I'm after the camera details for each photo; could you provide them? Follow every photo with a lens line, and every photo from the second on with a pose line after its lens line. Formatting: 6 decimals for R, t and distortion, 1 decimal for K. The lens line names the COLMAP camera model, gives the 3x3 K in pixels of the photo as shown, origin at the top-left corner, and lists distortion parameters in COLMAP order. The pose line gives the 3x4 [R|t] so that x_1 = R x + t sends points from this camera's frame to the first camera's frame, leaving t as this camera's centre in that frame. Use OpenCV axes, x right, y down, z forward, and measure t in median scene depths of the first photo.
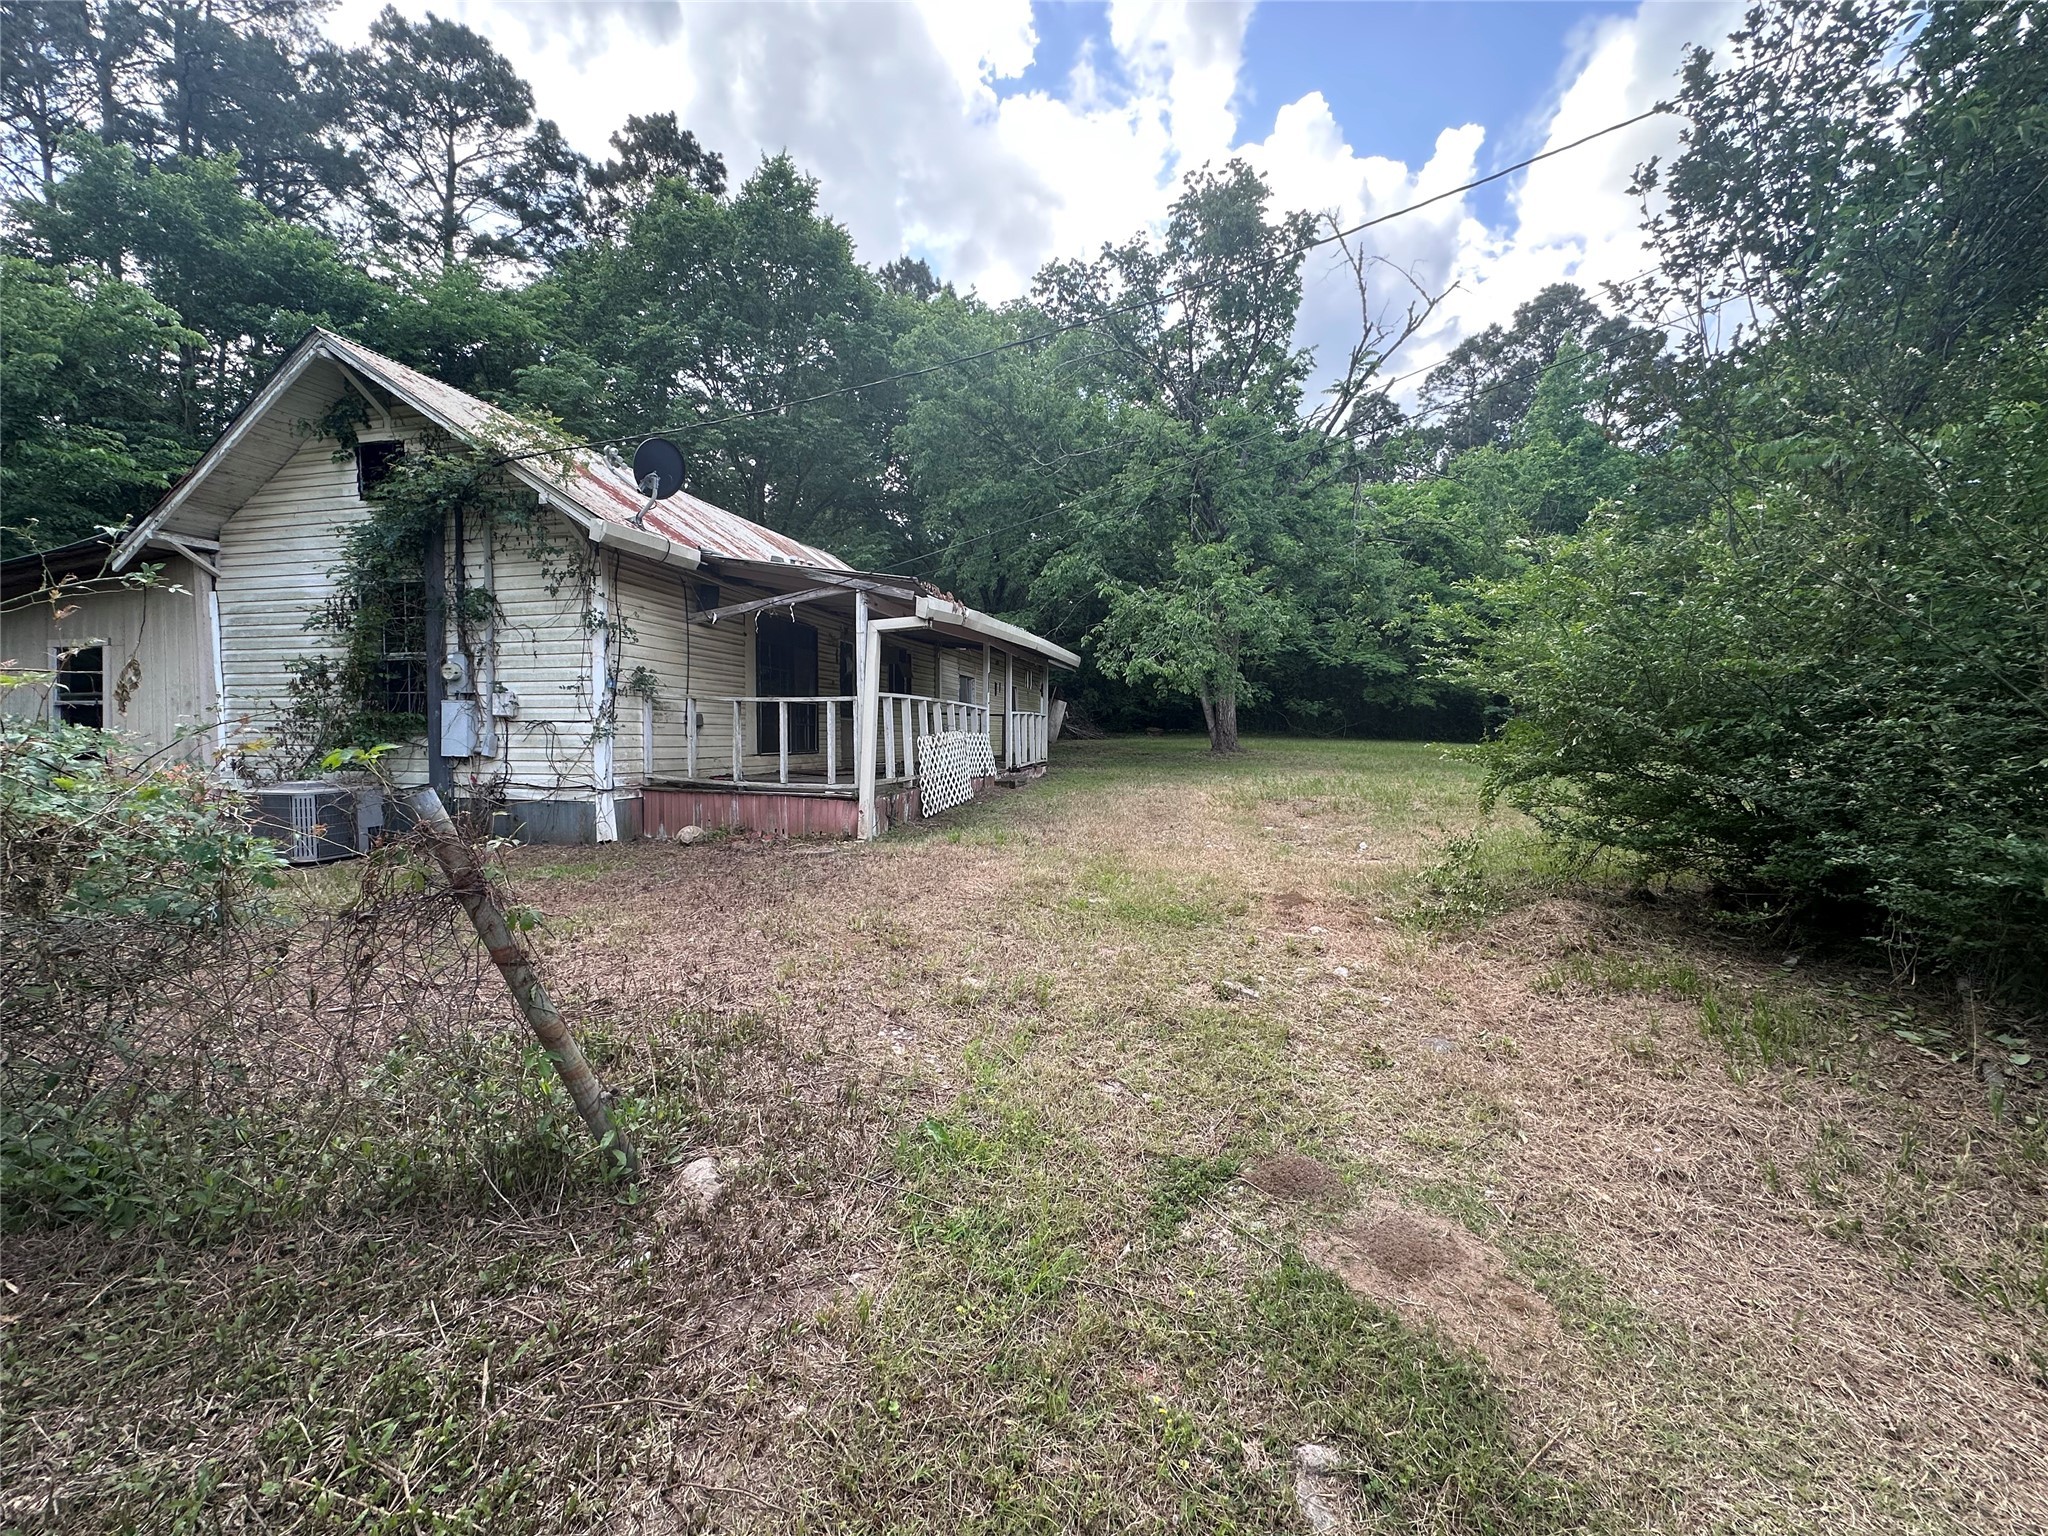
lens RADIAL K [[815.5, 0, 1026.5], [0, 815.5, 766.7], [0, 0, 1]] dist [-0.004161, 0.001066]
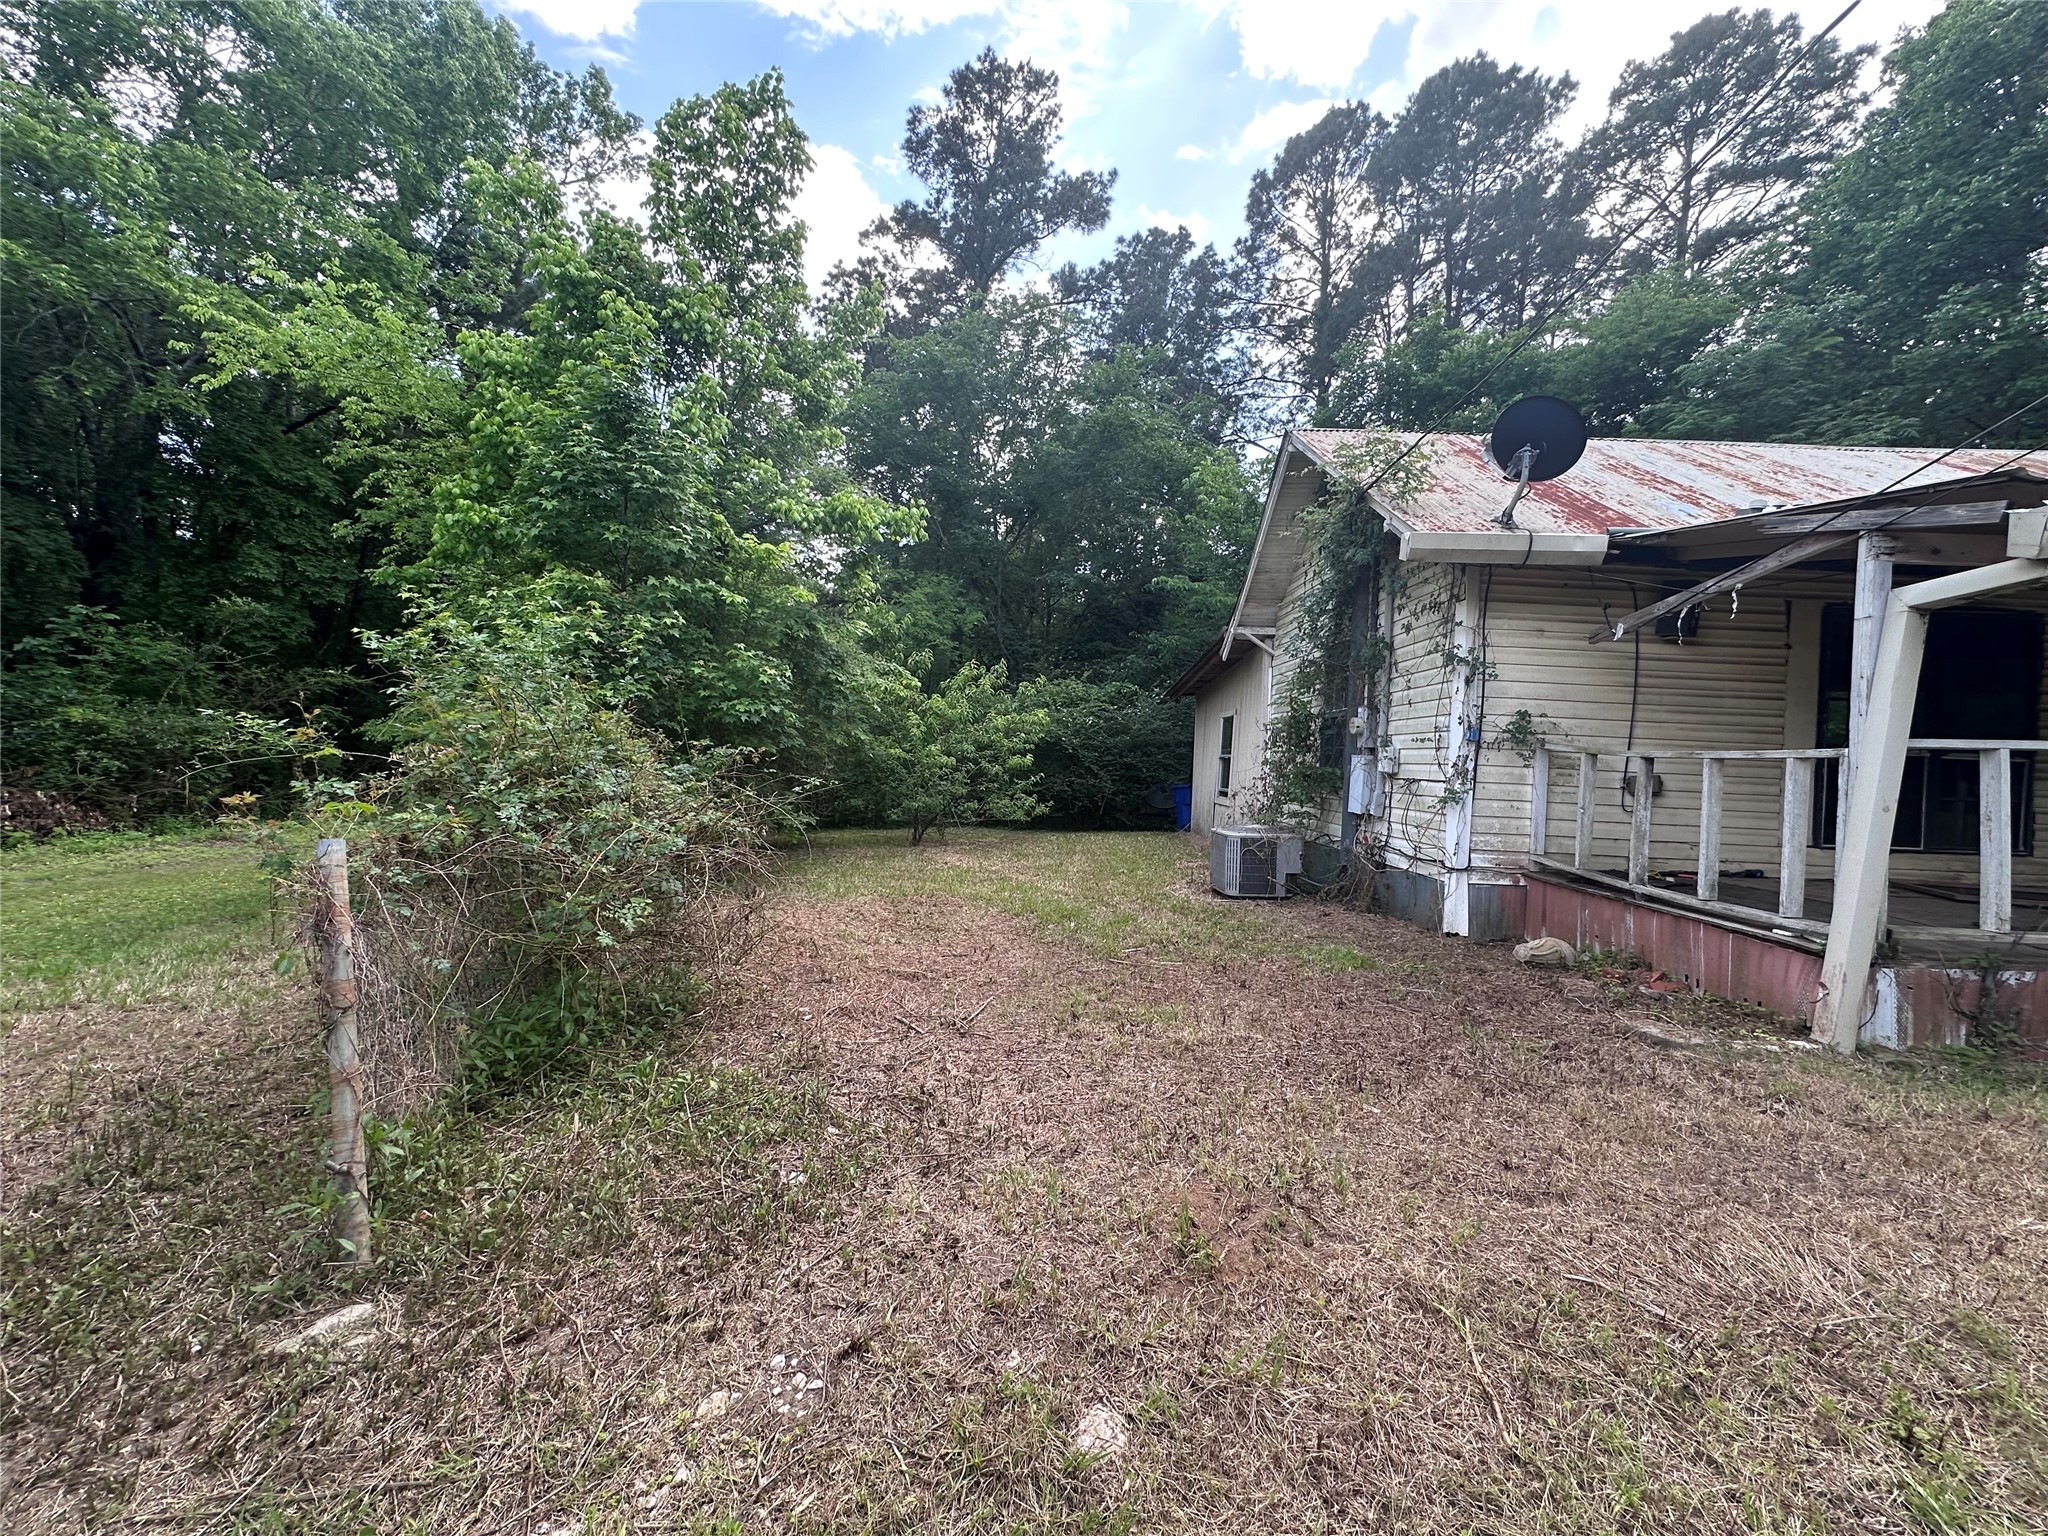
lens RADIAL K [[815.5, 0, 1020.5], [0, 815.5, 766.2], [0, 0, 1]] dist [-0.004161, 0.001066]
pose [[0.215424, 0.014390, -0.976415, 0.087159], [-0.075447, 0.997148, -0.001950, -0.019956], [0.973602, 0.074088, 0.215895, 0.220192]]
